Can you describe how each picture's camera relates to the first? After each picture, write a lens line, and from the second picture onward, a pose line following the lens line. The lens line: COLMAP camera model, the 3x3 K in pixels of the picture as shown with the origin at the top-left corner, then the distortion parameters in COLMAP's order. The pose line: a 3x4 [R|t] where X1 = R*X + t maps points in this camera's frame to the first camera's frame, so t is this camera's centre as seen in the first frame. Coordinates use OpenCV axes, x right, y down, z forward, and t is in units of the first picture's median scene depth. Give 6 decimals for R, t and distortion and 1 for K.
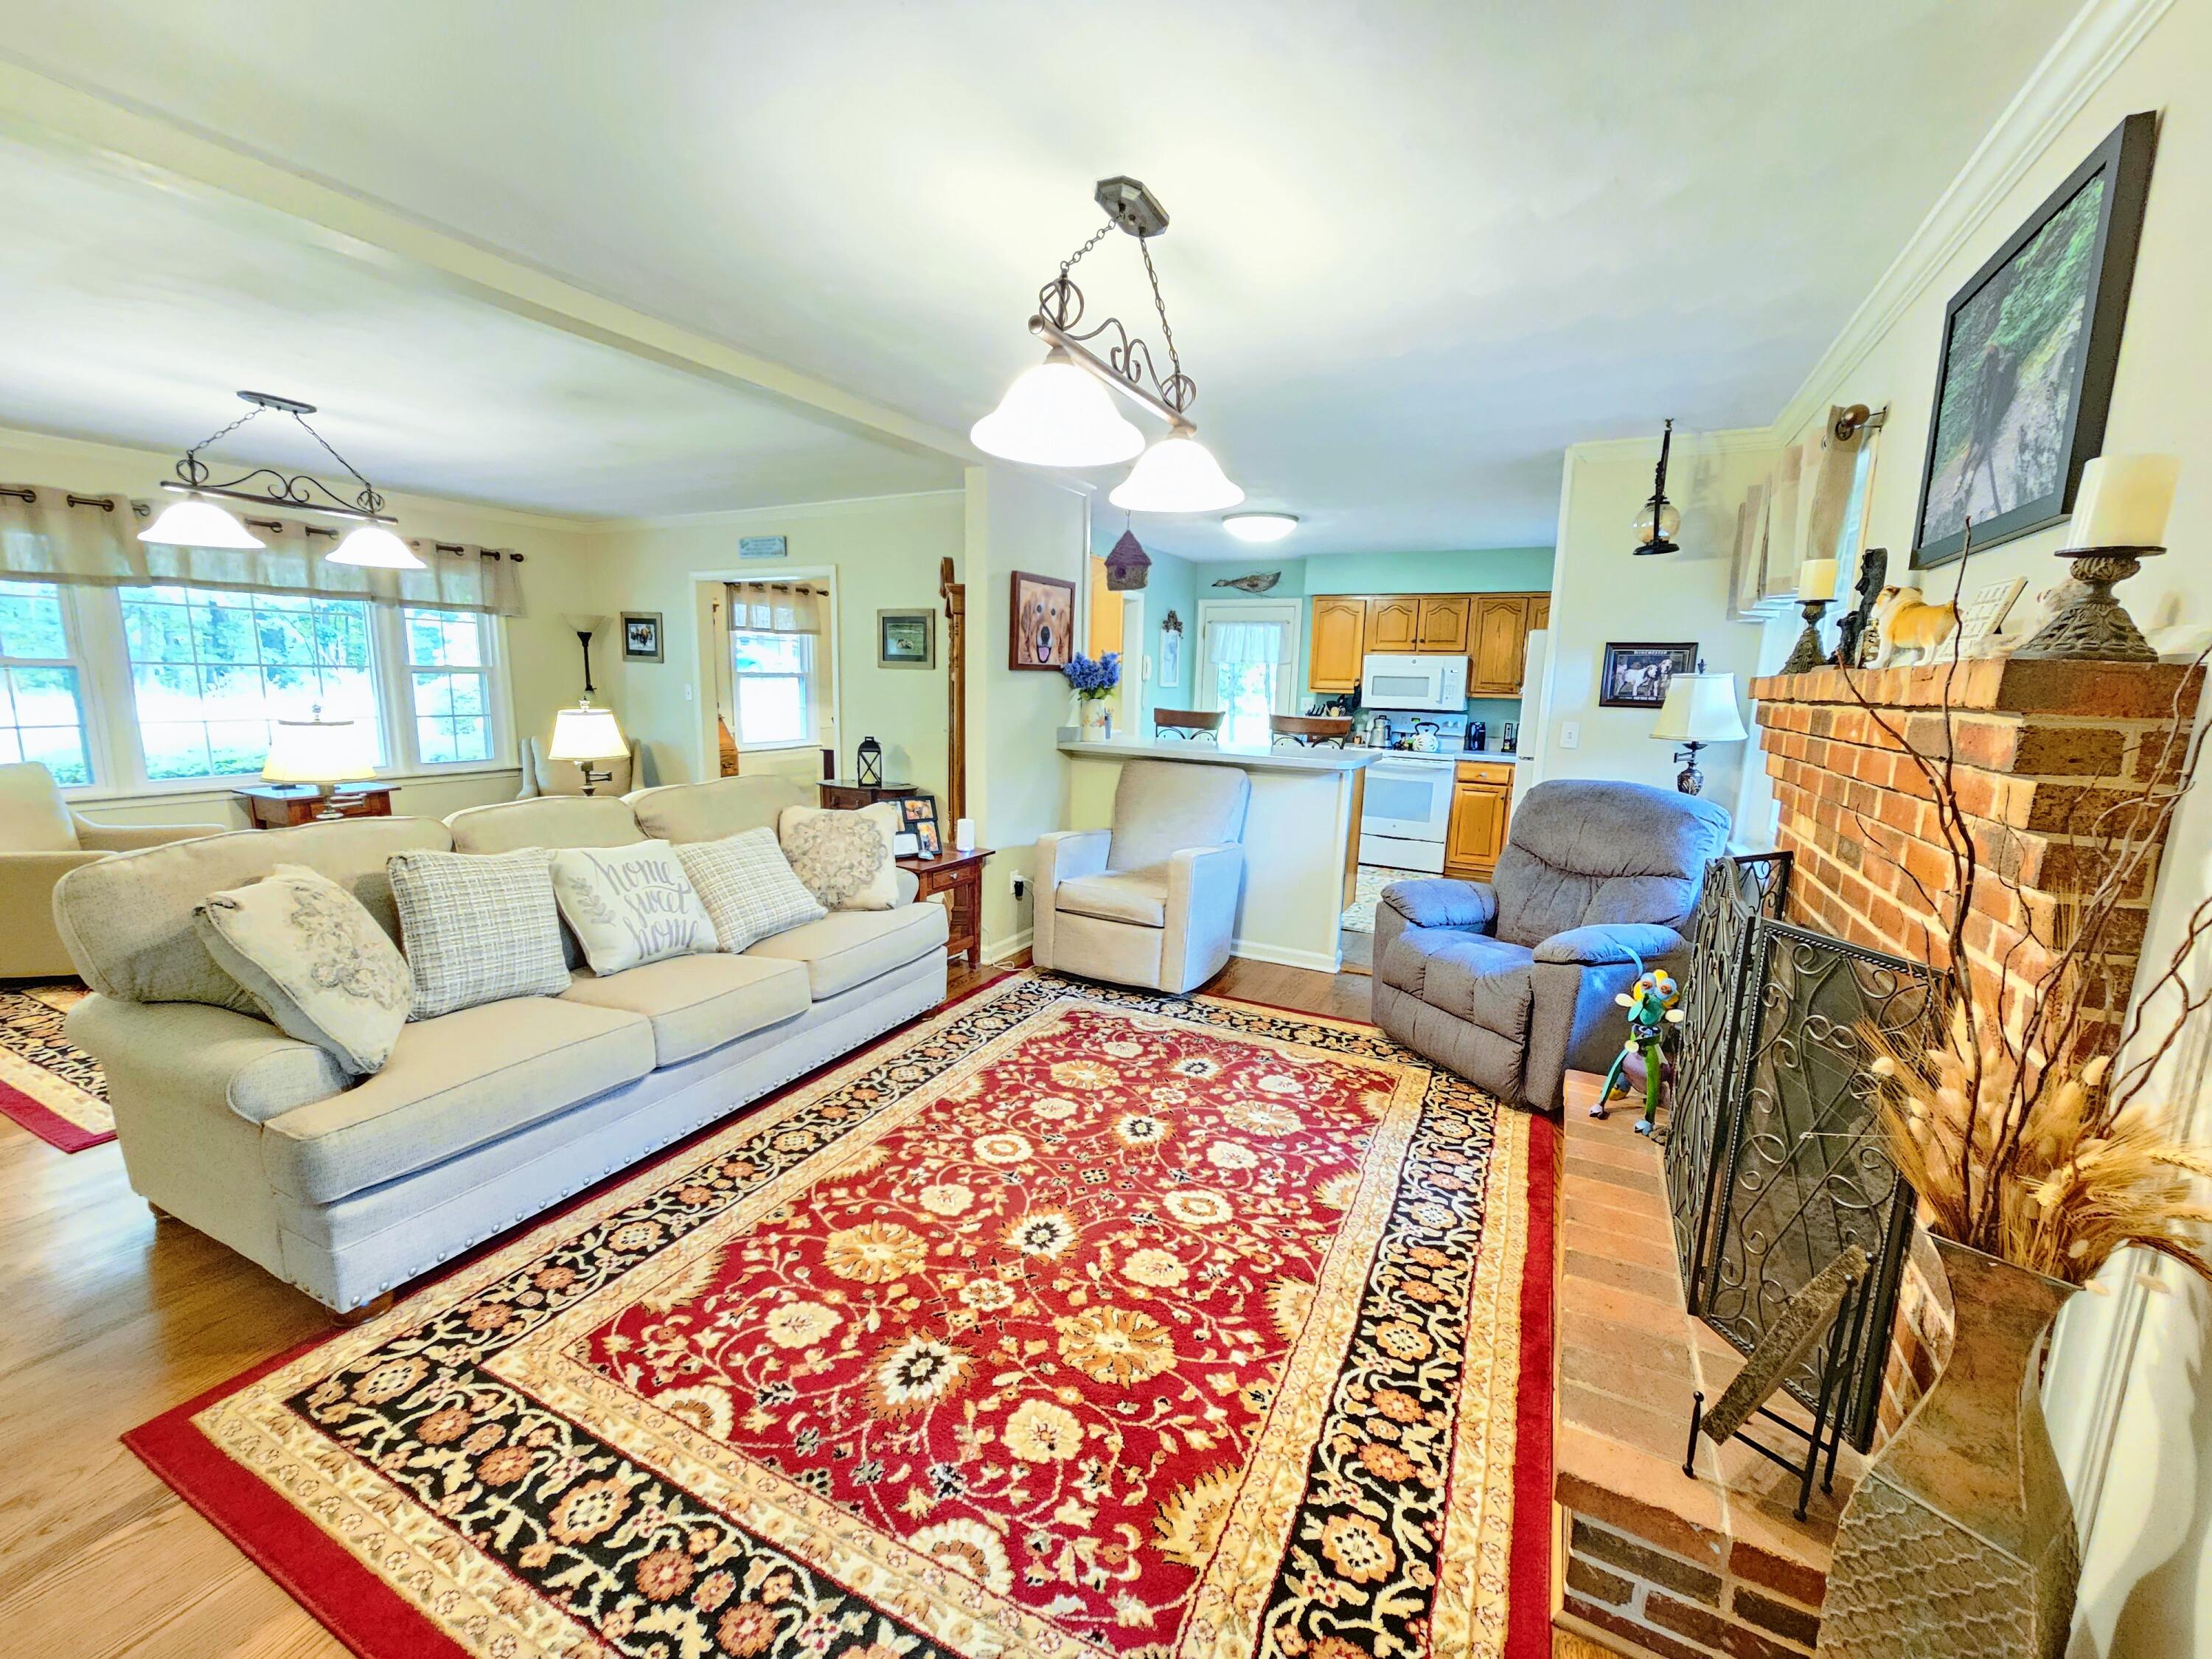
lens RADIAL K [[902.9, 0, 1113.4], [0, 902.9, 836.6], [0, 0, 1]] dist [-0.002898, 0.000105]
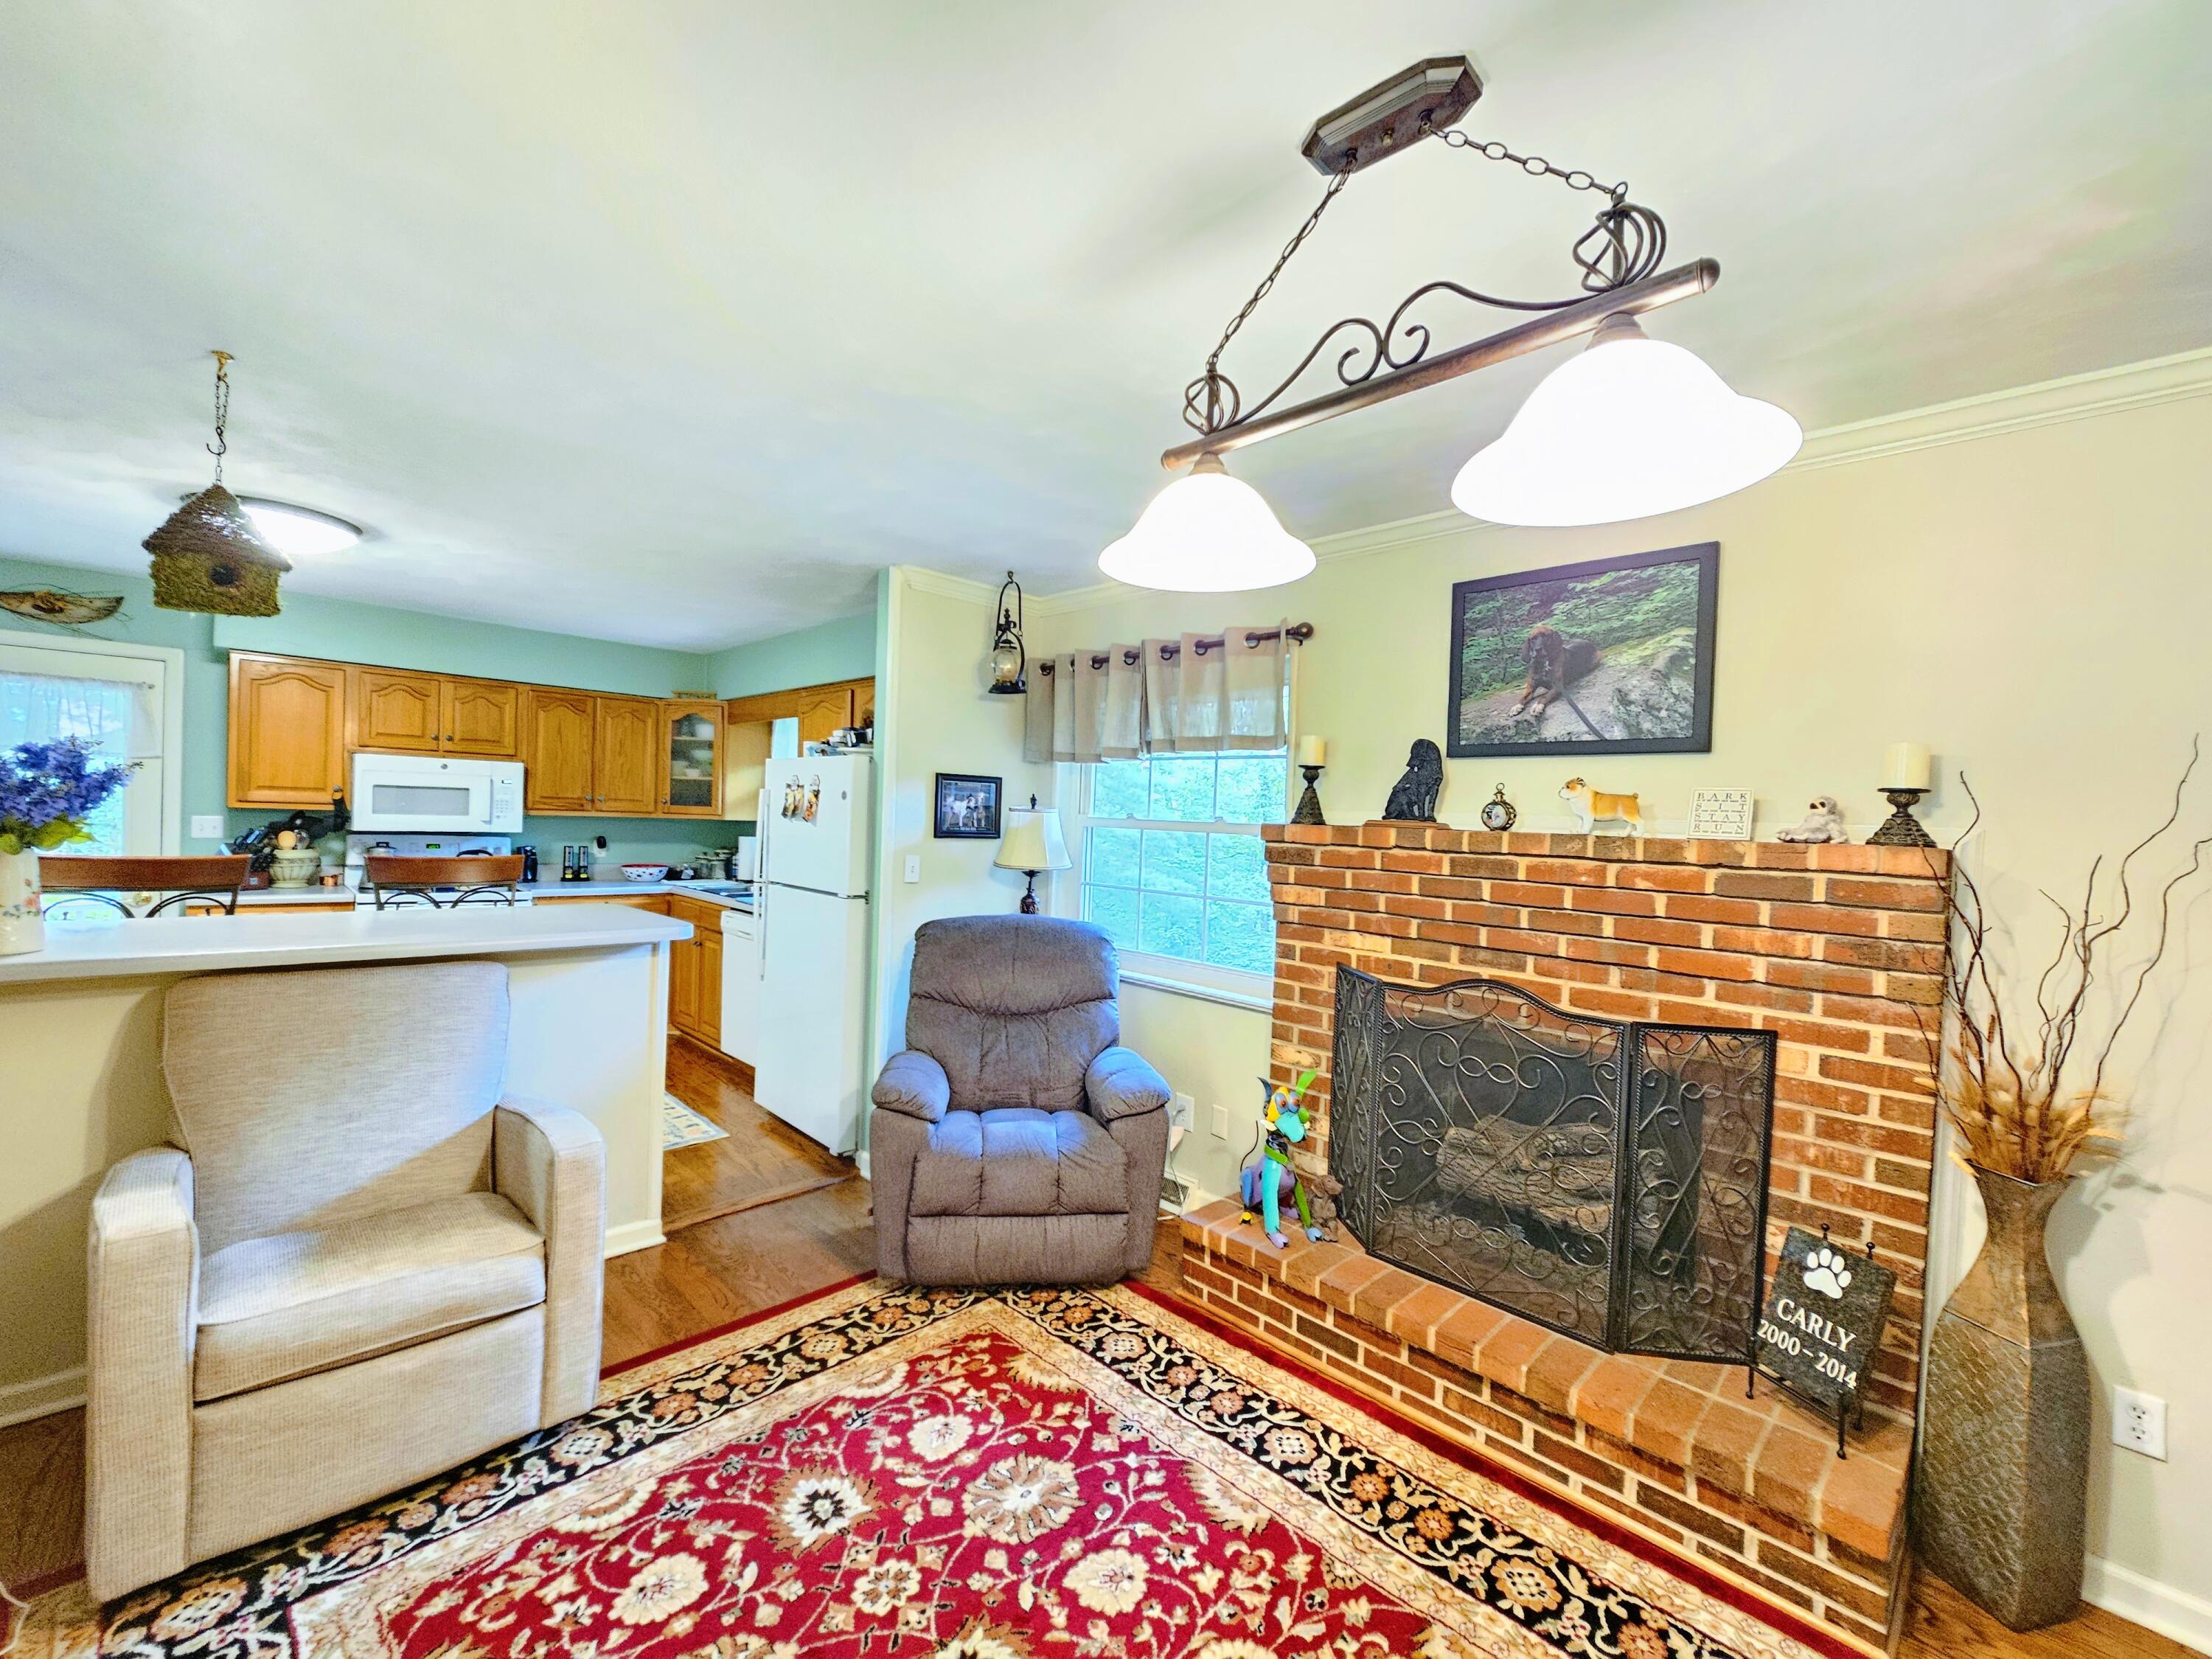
lens RADIAL K [[902.9, 0, 1113.4], [0, 902.9, 836.6], [0, 0, 1]] dist [-0.002898, 0.000105]
pose [[0.314745, -0.034420, 0.948552, -0.380480], [0.134486, 0.990878, -0.008669, -0.133154], [-0.939601, 0.130295, 0.316503, 0.615306]]
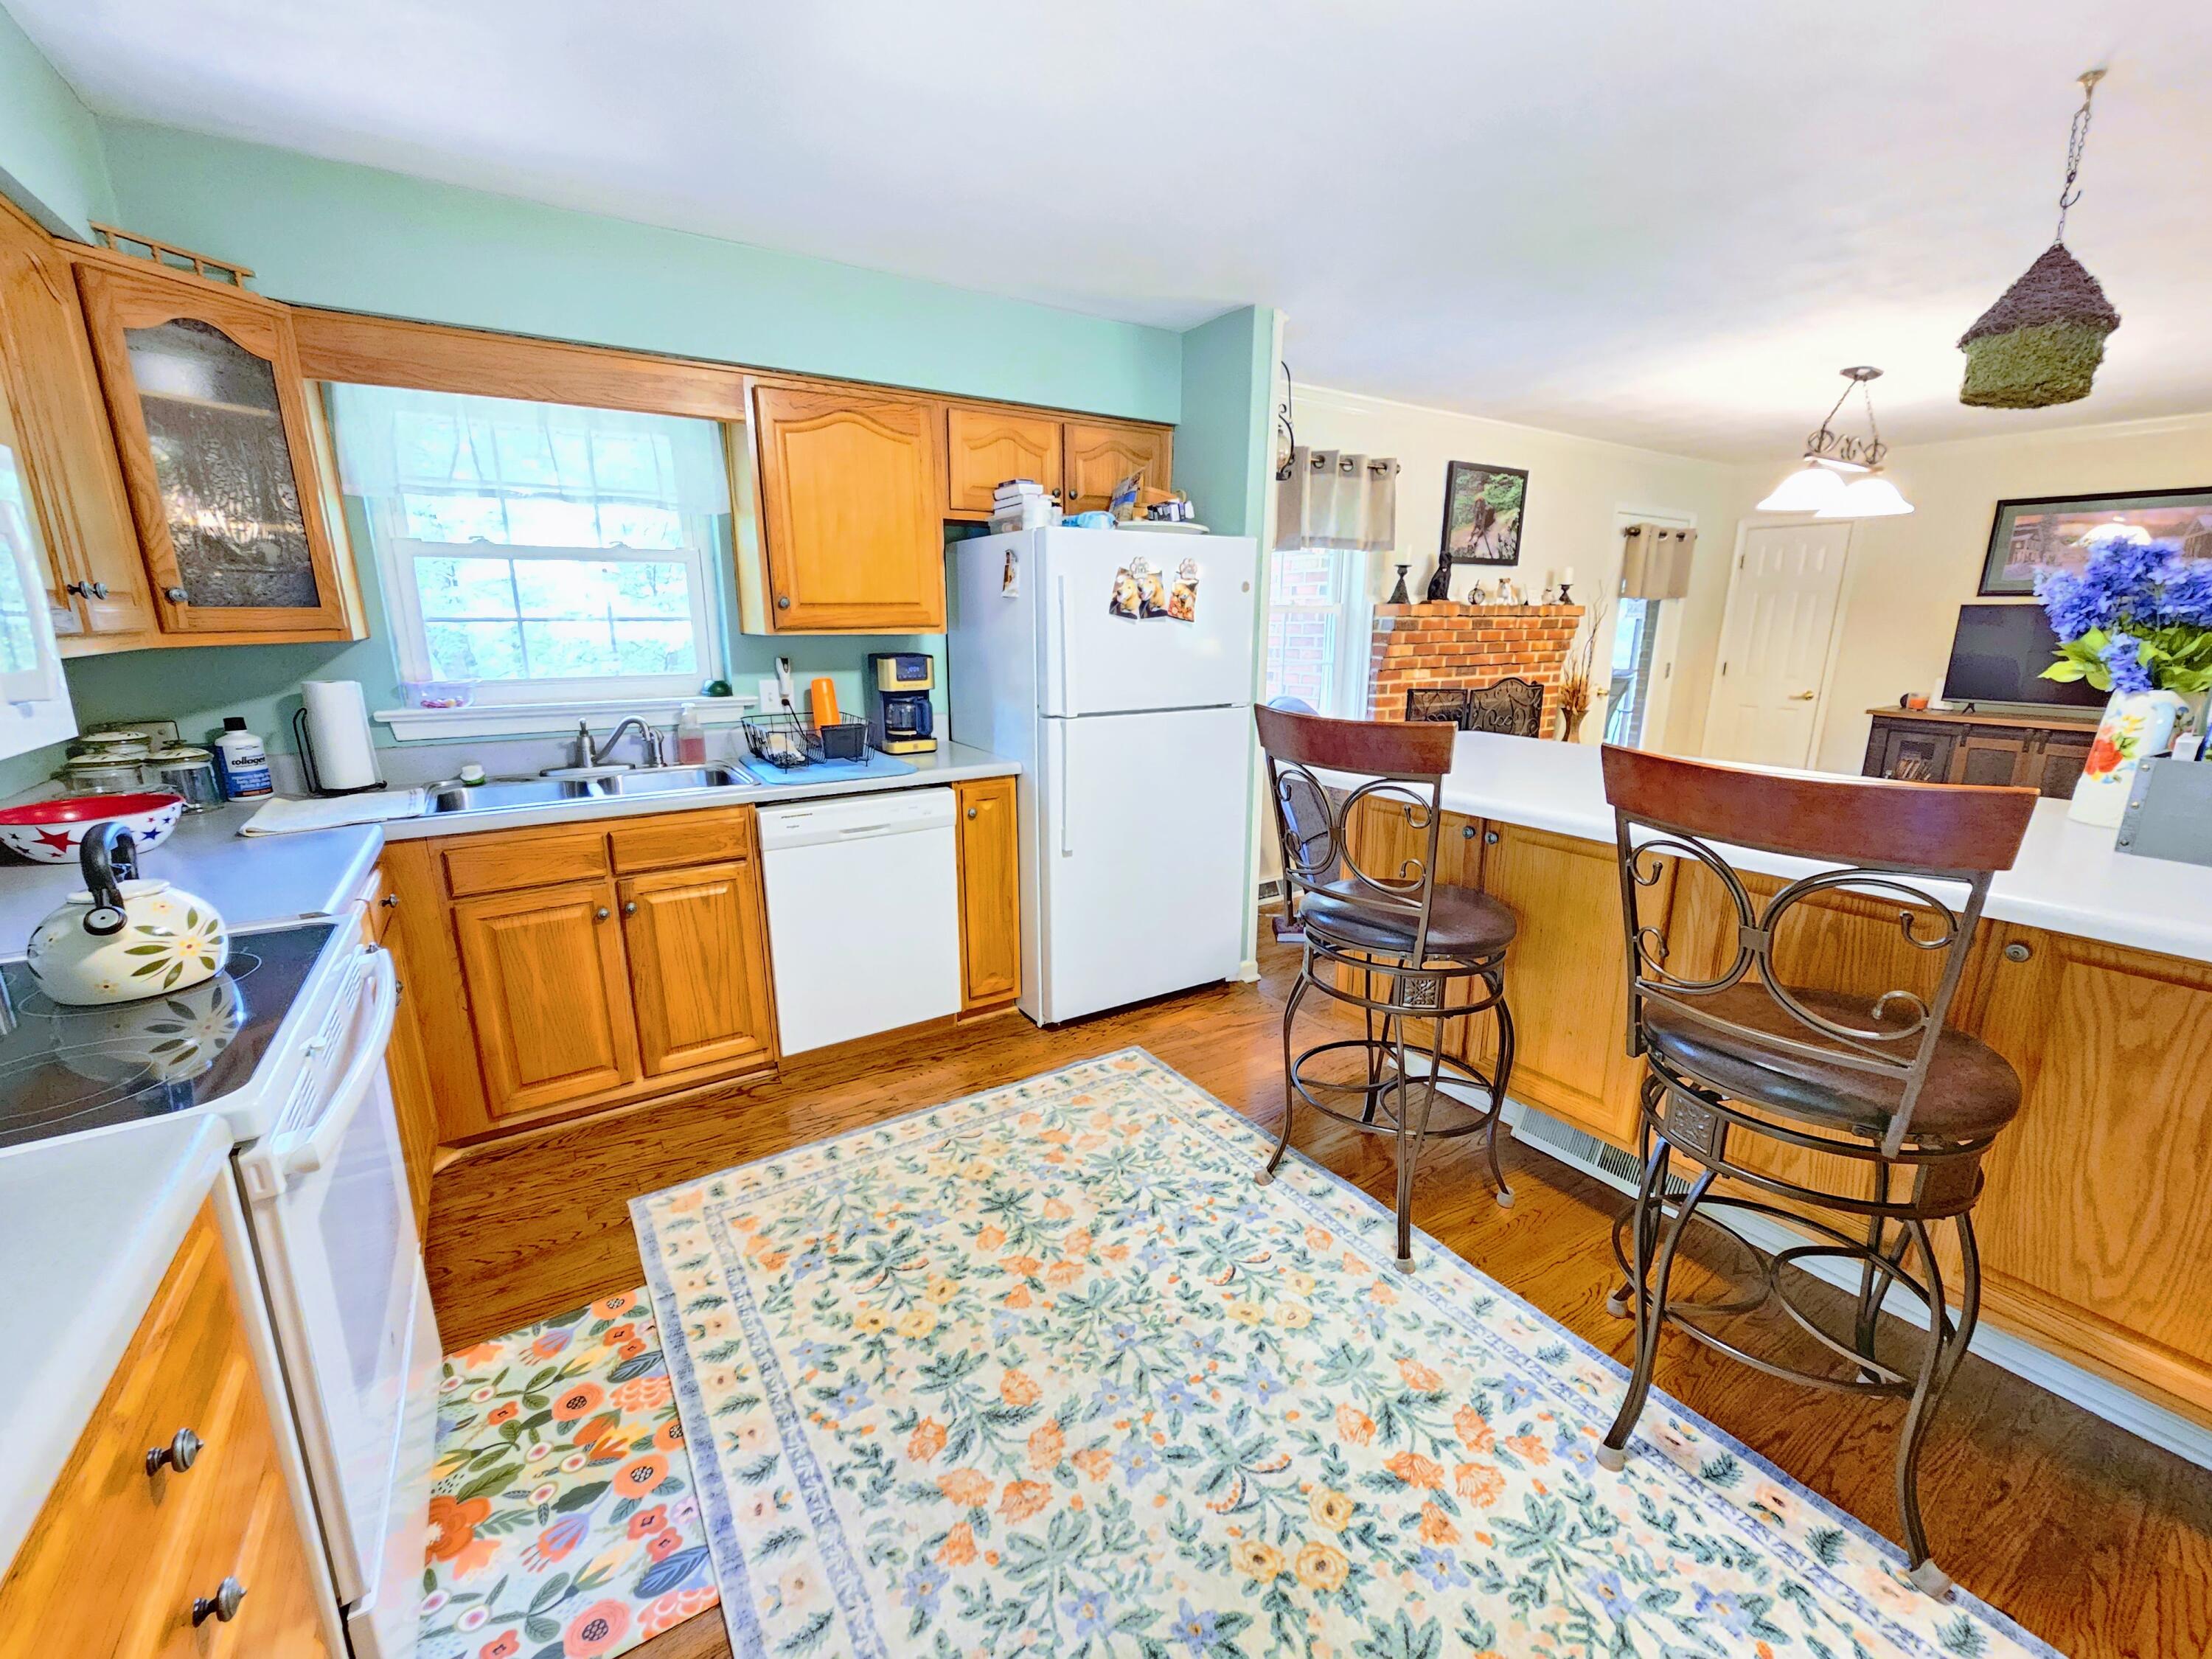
lens RADIAL K [[902.9, 0, 1113.4], [0, 902.9, 836.6], [0, 0, 1]] dist [-0.002898, 0.000105]
pose [[-0.864447, -0.151756, 0.479271, 0.209775], [0.060204, 0.915238, 0.398390, -0.389608], [-0.499105, 0.373241, -0.782039, 2.217384]]
